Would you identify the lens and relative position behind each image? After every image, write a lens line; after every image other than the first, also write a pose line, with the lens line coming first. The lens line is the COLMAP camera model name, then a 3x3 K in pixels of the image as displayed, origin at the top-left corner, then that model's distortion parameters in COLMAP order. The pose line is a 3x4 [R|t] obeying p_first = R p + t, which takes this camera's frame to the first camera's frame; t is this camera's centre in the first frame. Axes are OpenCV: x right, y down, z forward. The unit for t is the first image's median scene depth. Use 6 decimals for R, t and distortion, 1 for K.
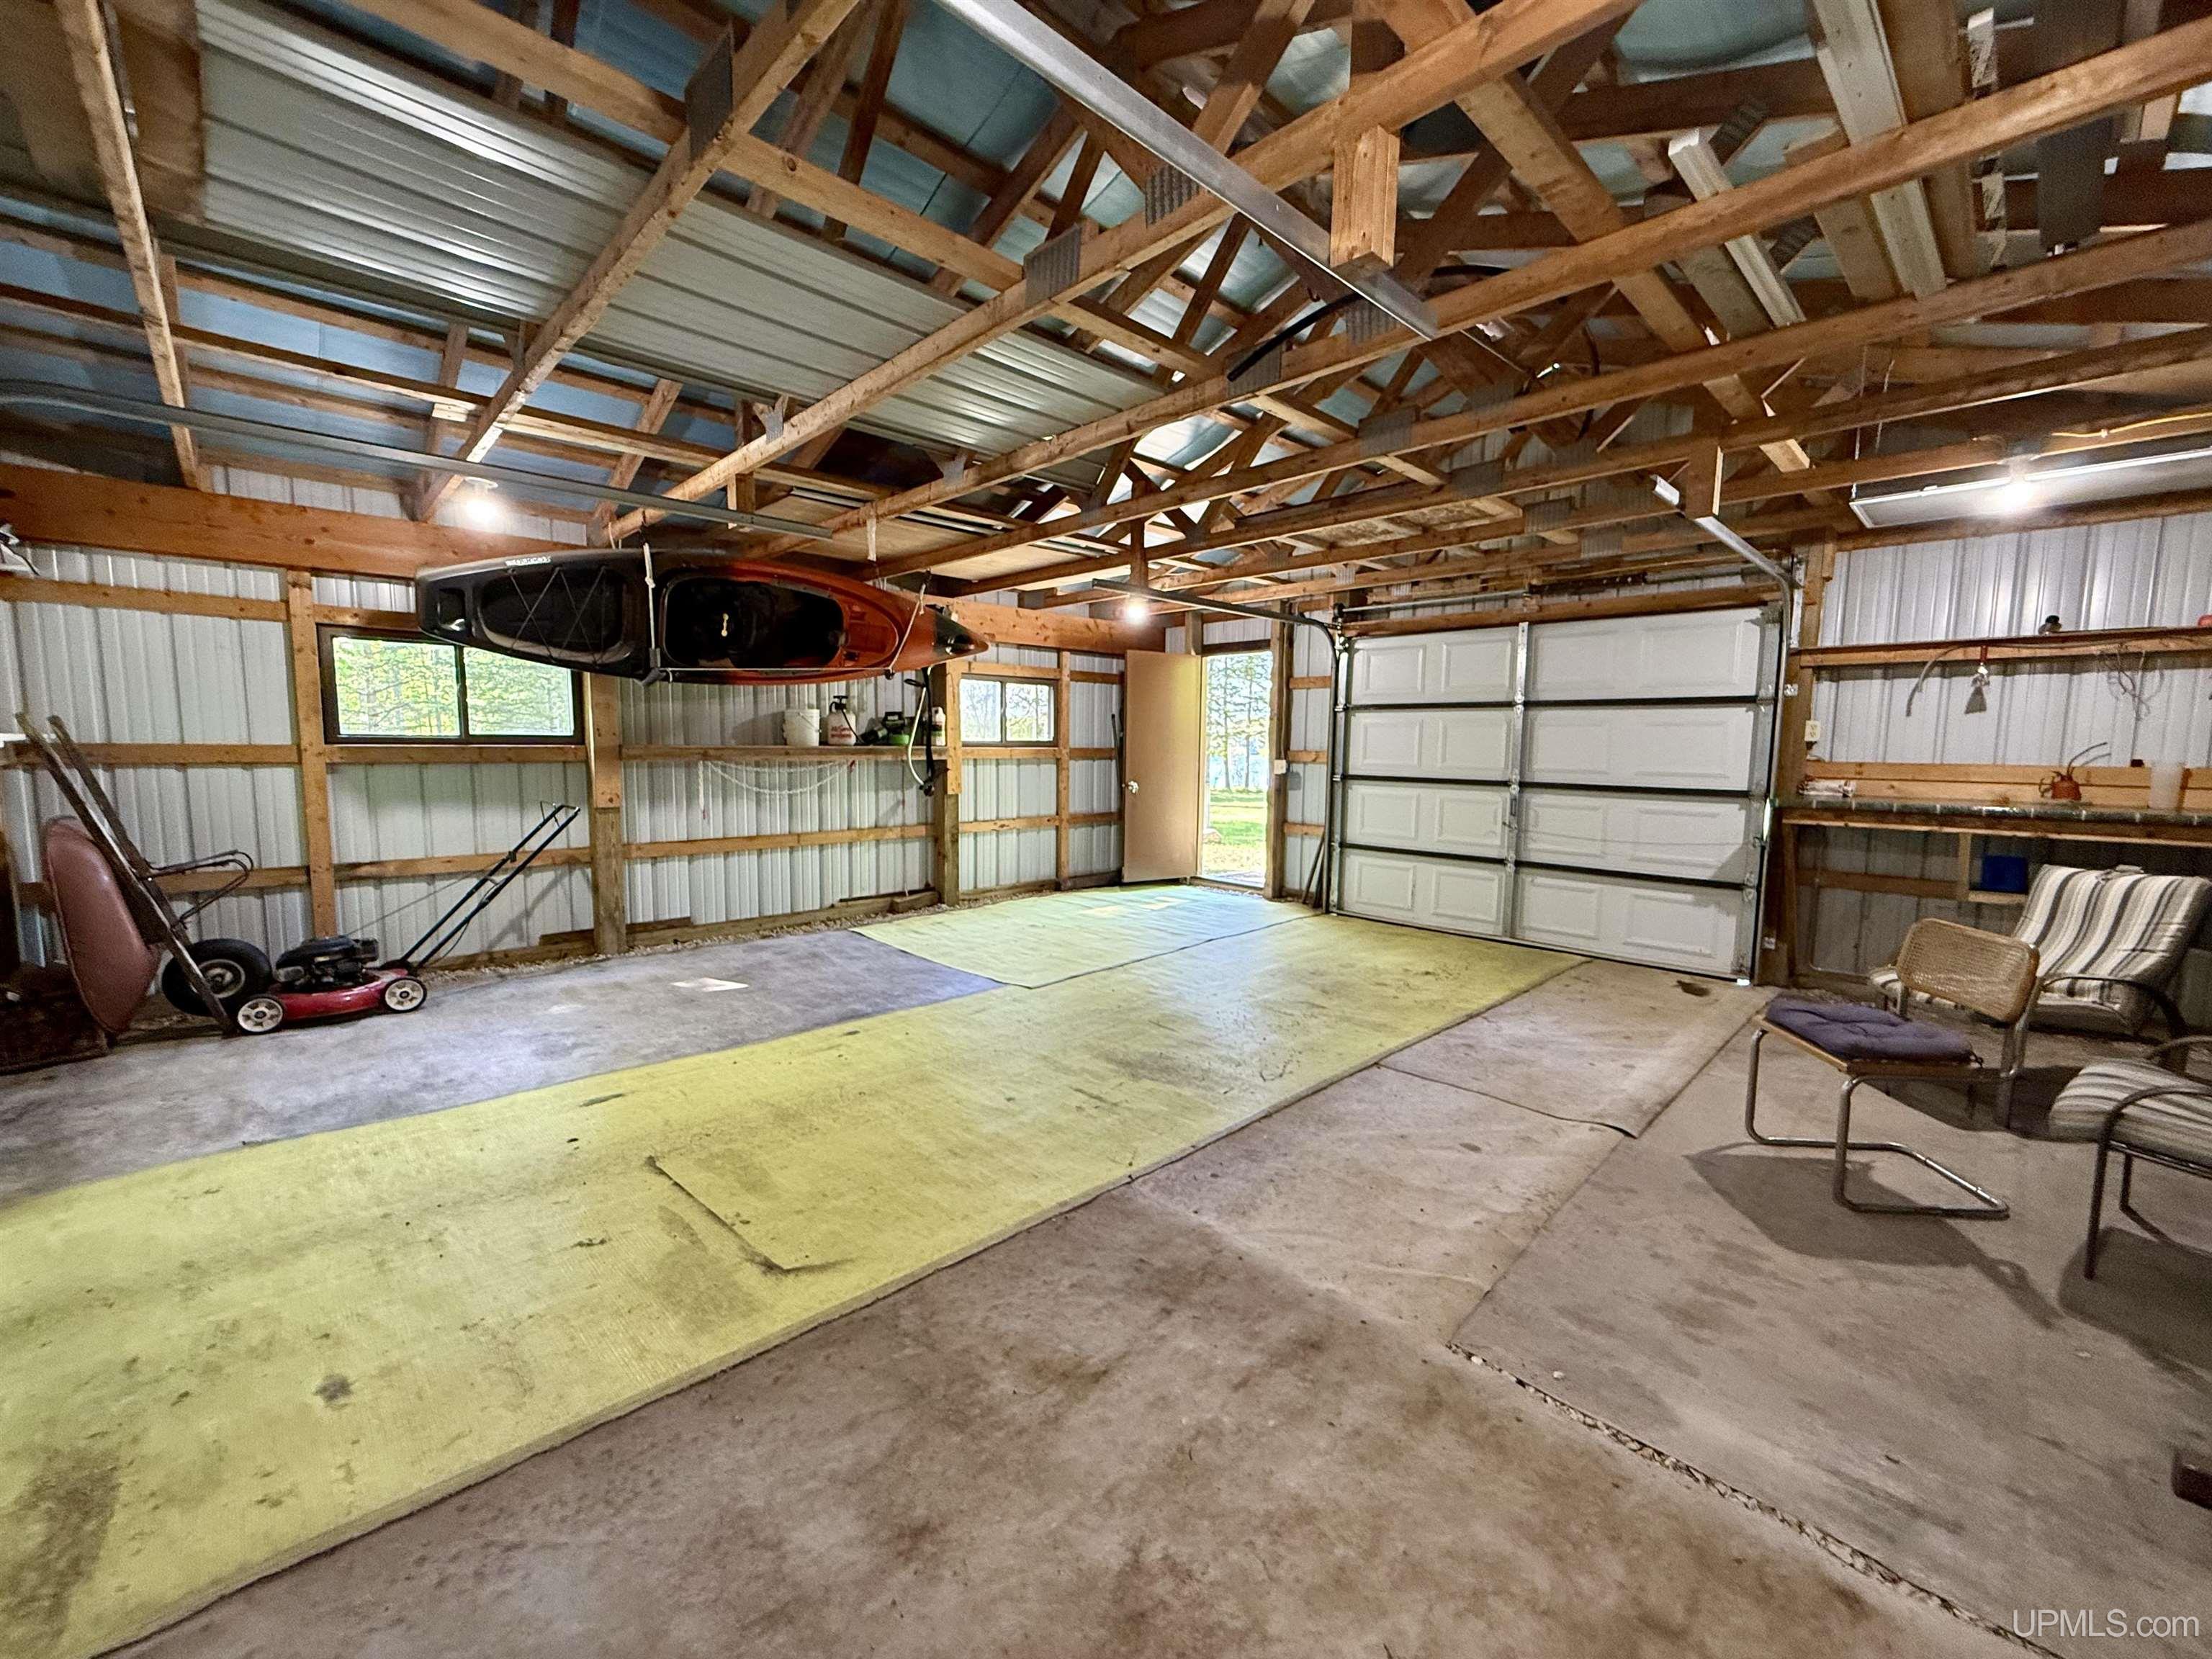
lens RADIAL K [[878.9, 0, 1118.4], [0, 878.9, 830.9], [0, 0, 1]] dist [0.000594, 0.000206]
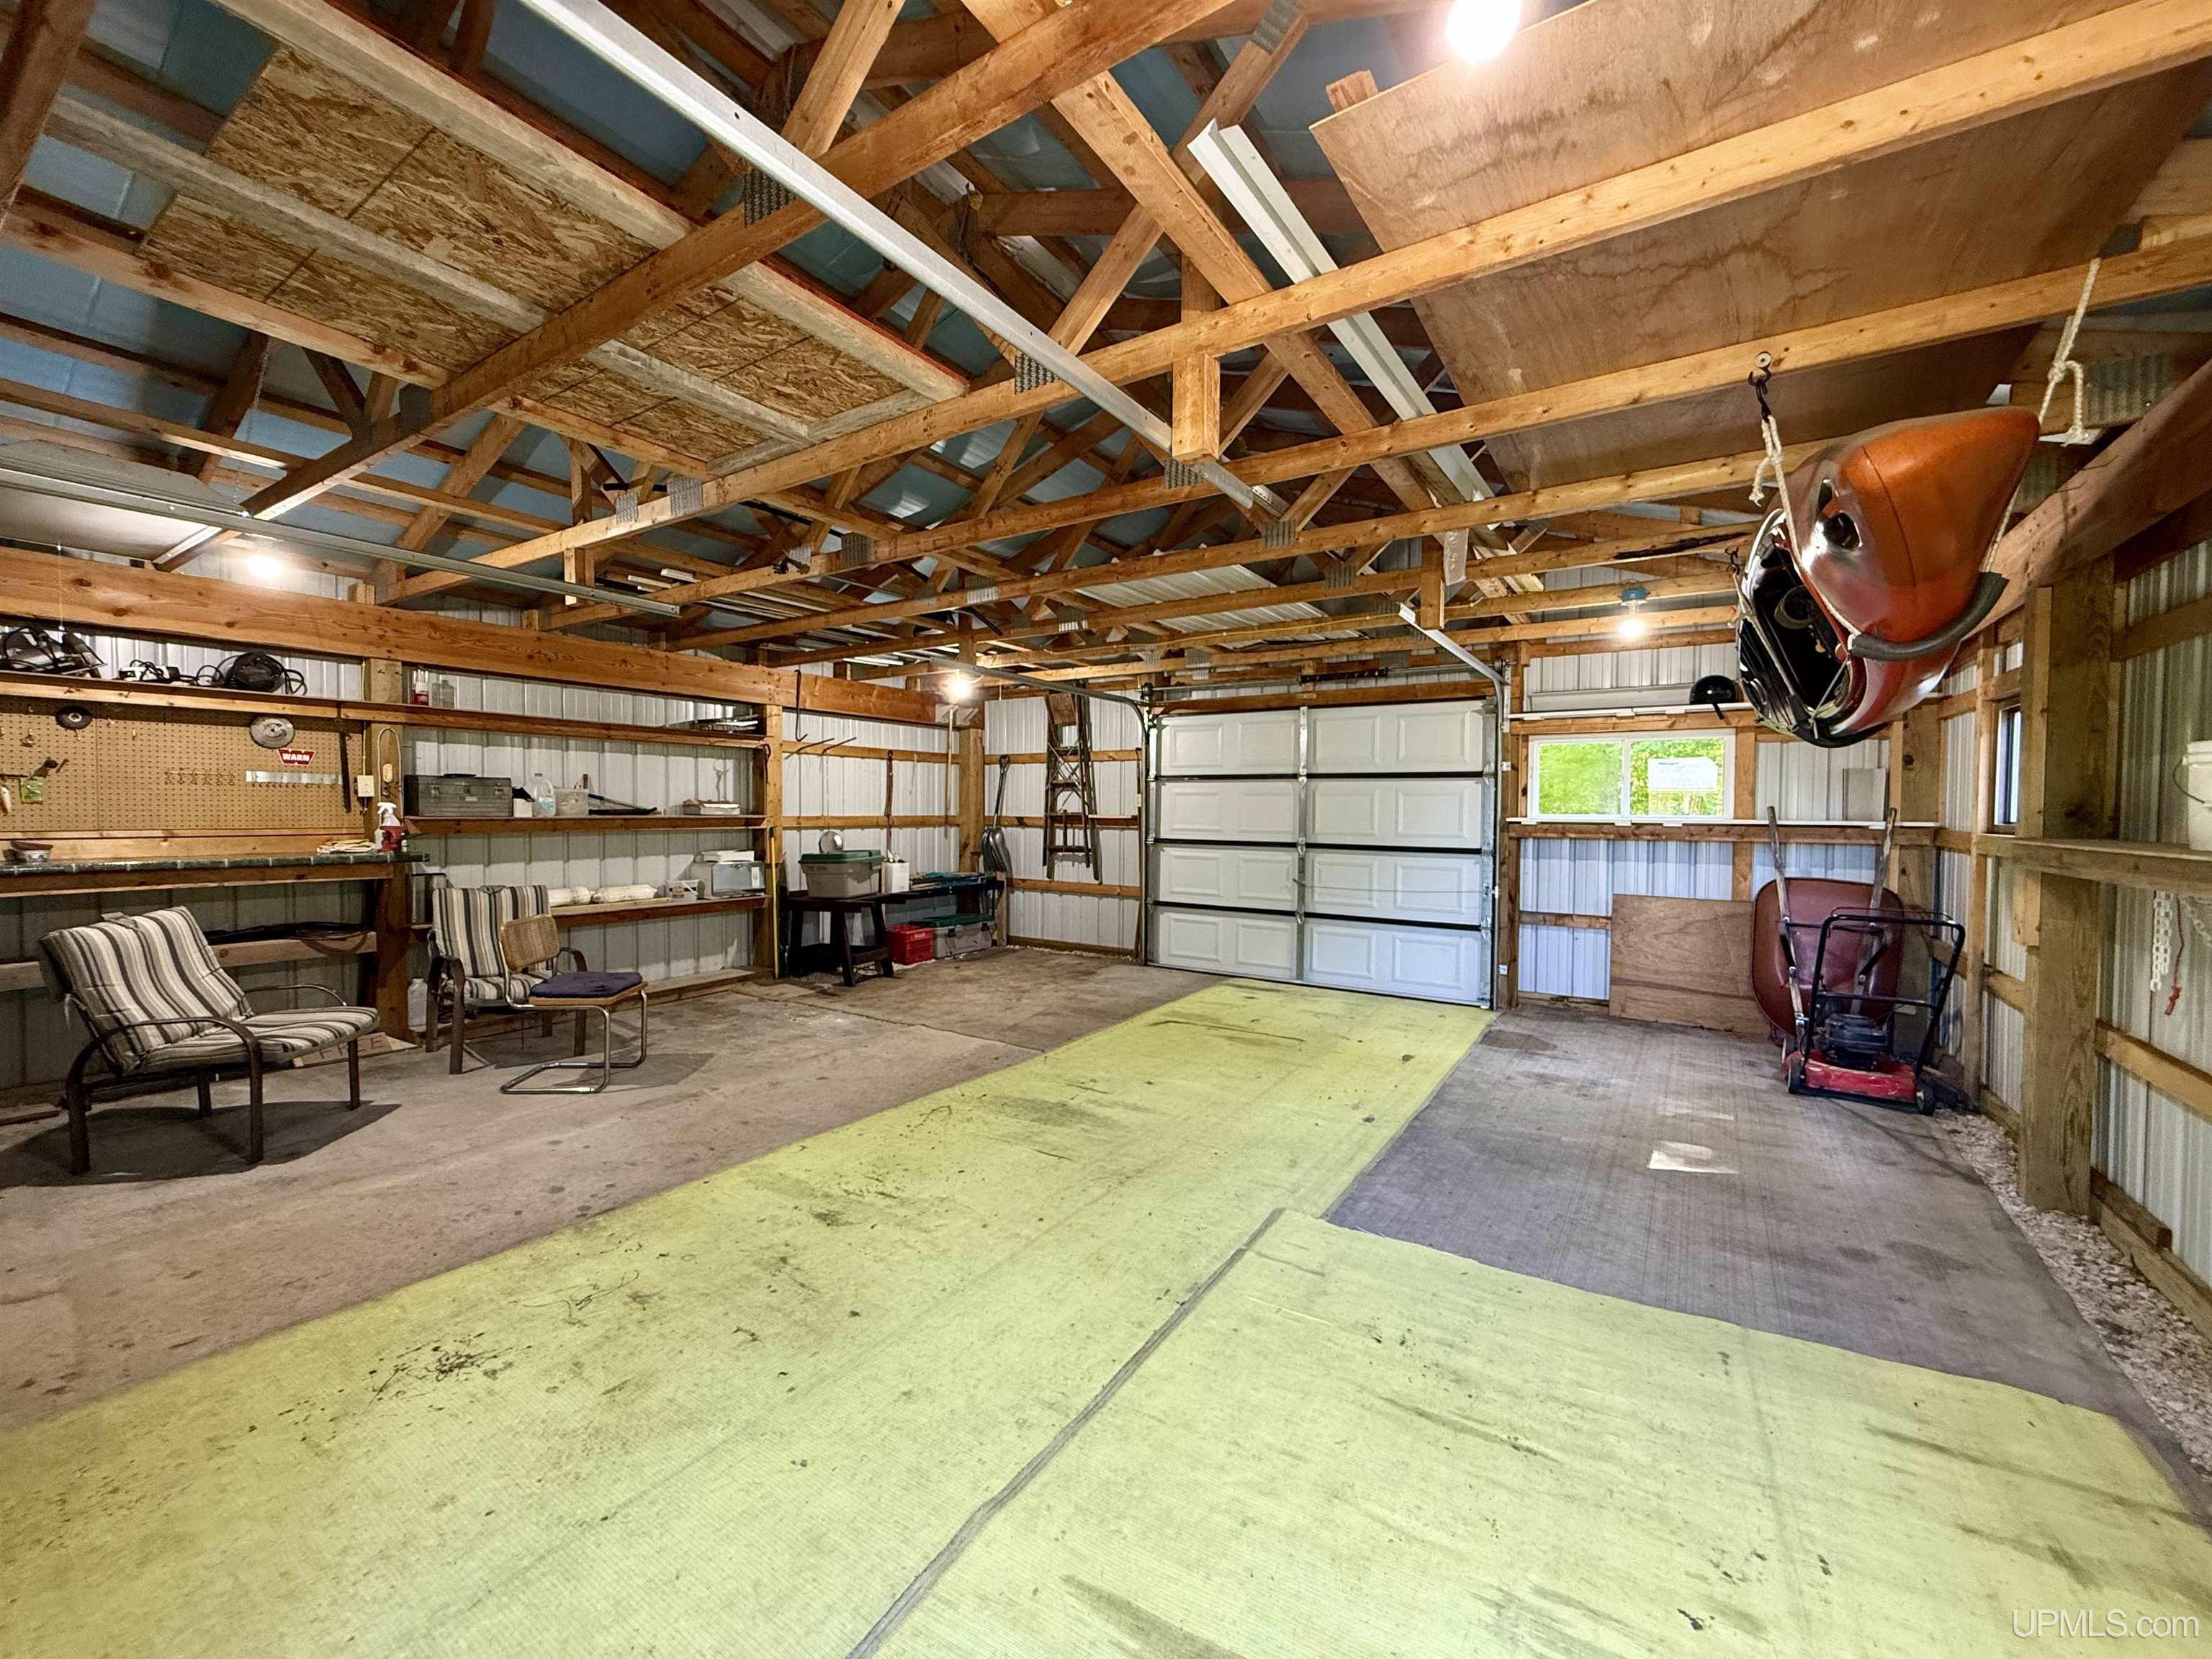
lens RADIAL K [[878.9, 0, 1110.5], [0, 878.9, 830.2], [0, 0, 1]] dist [0.000594, 0.000206]
pose [[-0.976118, -0.014694, -0.216743, 0.181968], [-0.042502, 0.991346, 0.124205, -0.187328], [0.213042, 0.130451, -0.968295, 1.782570]]
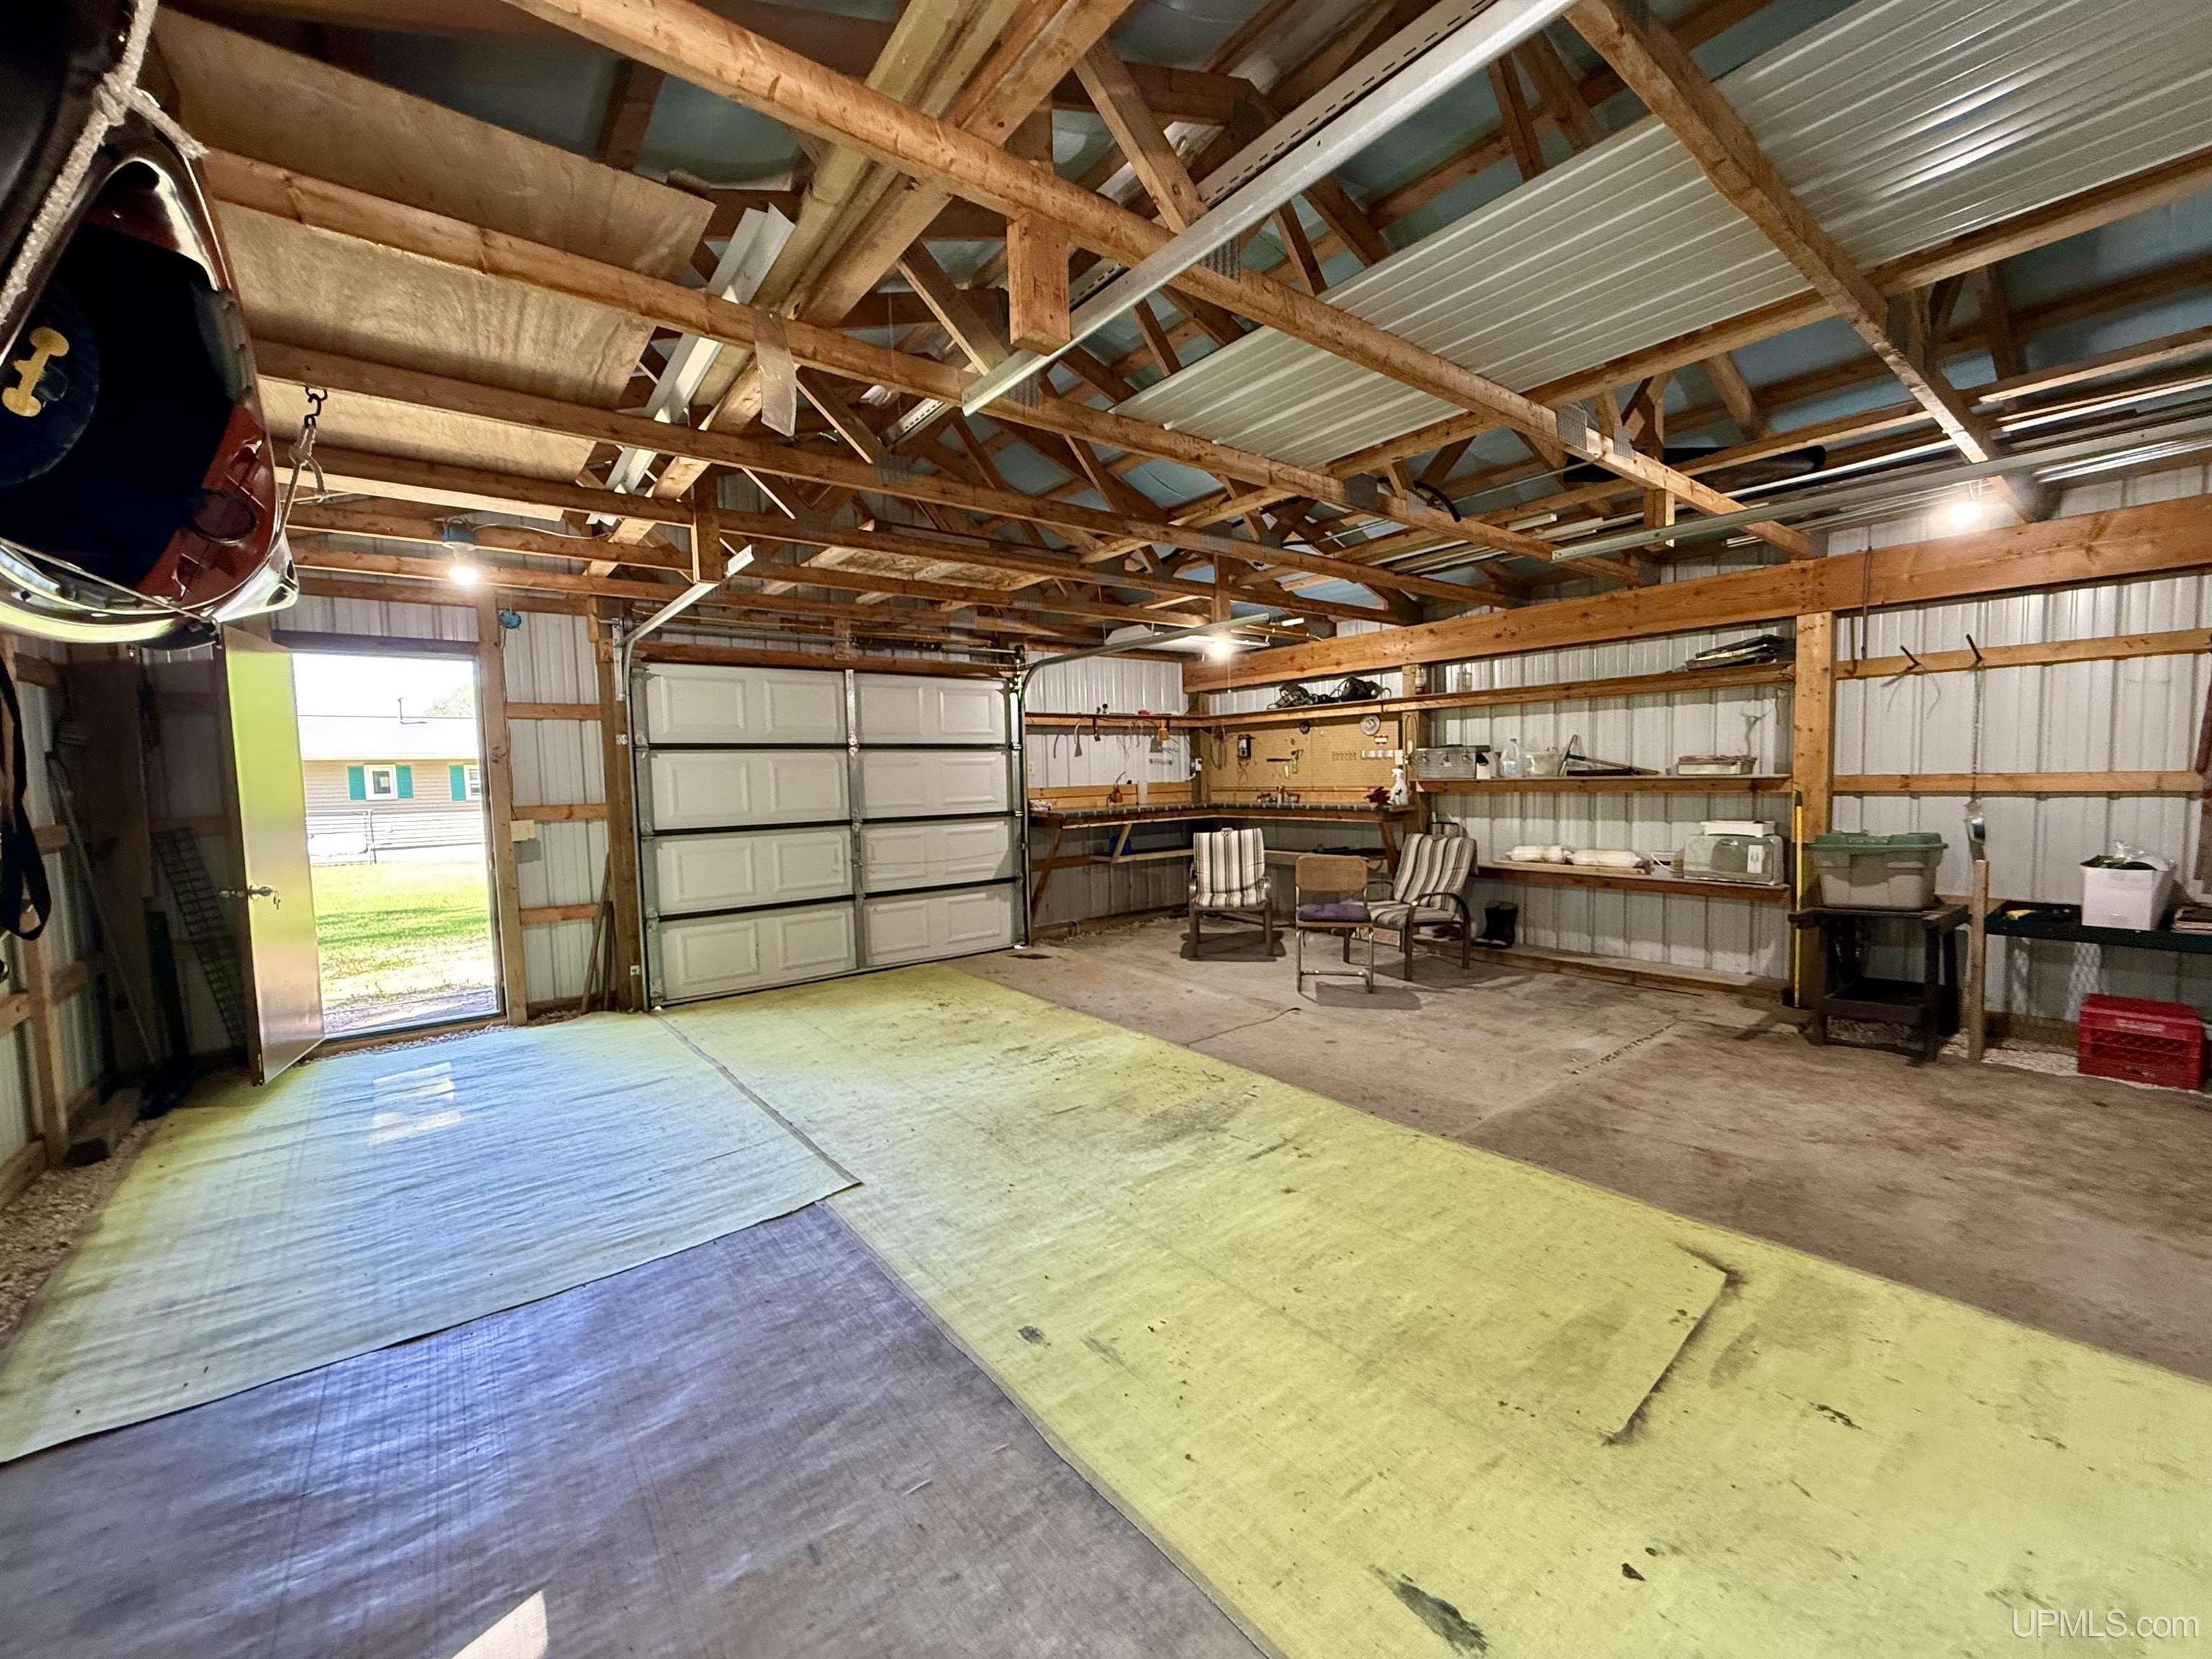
lens RADIAL K [[878.9, 0, 1099.7], [0, 878.9, 830.8], [0, 0, 1]] dist [0.000594, 0.000206]
pose [[0.113084, -0.080112, 0.990351, -0.789099], [0.128182, 0.989591, 0.065414, -0.104679], [-0.985282, 0.119548, 0.122176, 0.832415]]
